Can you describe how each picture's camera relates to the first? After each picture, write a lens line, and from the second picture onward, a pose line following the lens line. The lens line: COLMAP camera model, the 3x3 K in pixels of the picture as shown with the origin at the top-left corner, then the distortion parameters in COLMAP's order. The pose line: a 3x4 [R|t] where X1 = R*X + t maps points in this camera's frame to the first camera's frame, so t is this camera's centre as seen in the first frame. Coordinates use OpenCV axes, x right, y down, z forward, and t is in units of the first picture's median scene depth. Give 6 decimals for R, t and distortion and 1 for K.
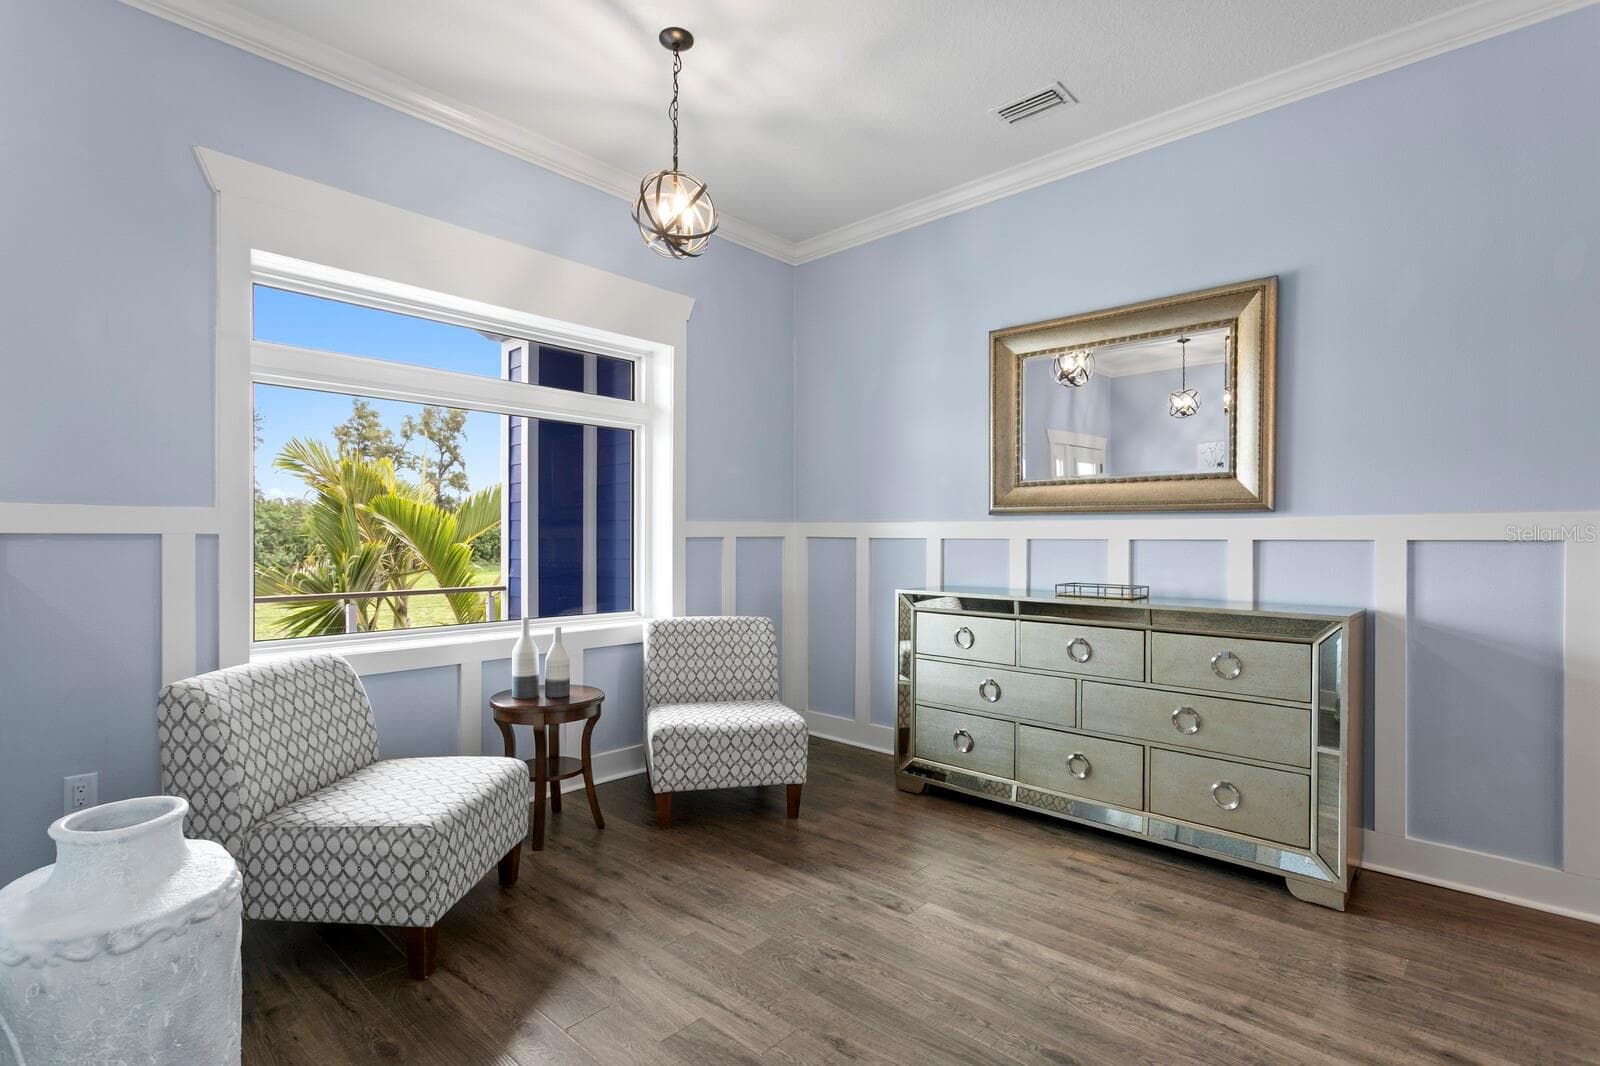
lens RADIAL K [[756.7, 0, 778.0], [0, 756.7, 540.0], [0, 0, 1]] dist [-0.000467, -0.000204]
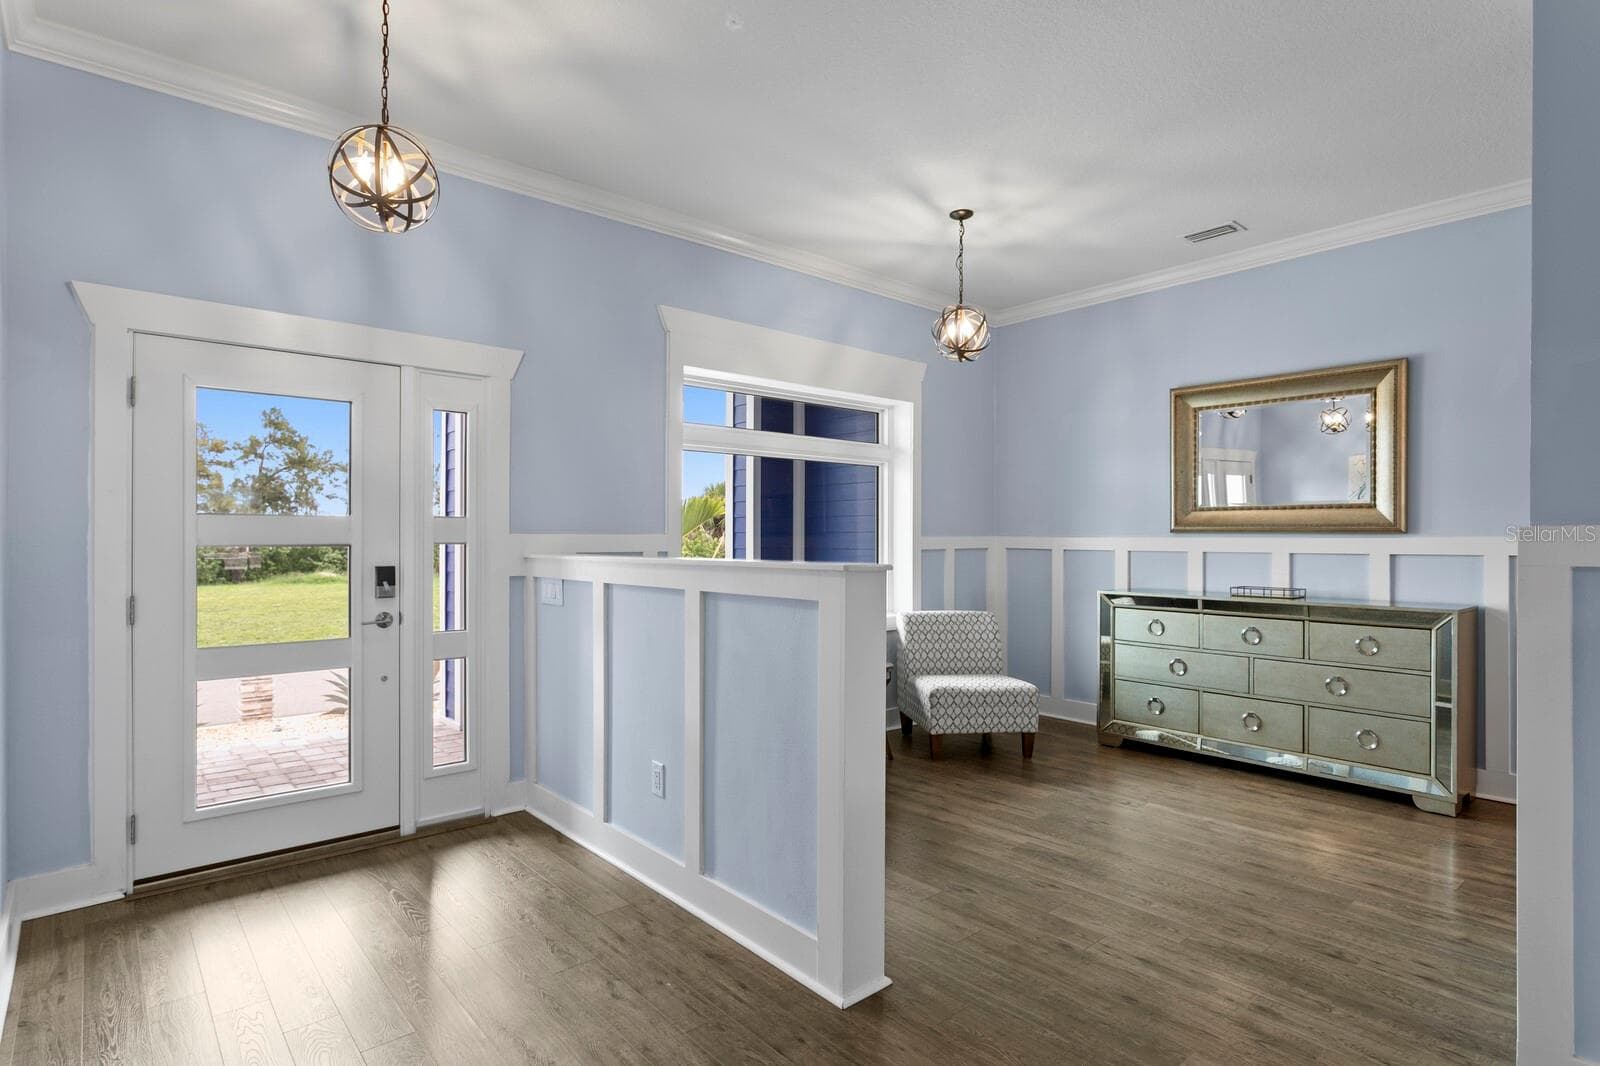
lens RADIAL K [[841.4, 0, 756.2], [0, 841.4, 533.0], [0, 0, 1]] dist [-0.000571, 0.000720]
pose [[0.993719, -0.002488, -0.111877, -0.306901], [0.001705, 0.999973, -0.007098, -0.028276], [0.111892, 0.006863, 0.993697, -0.582512]]
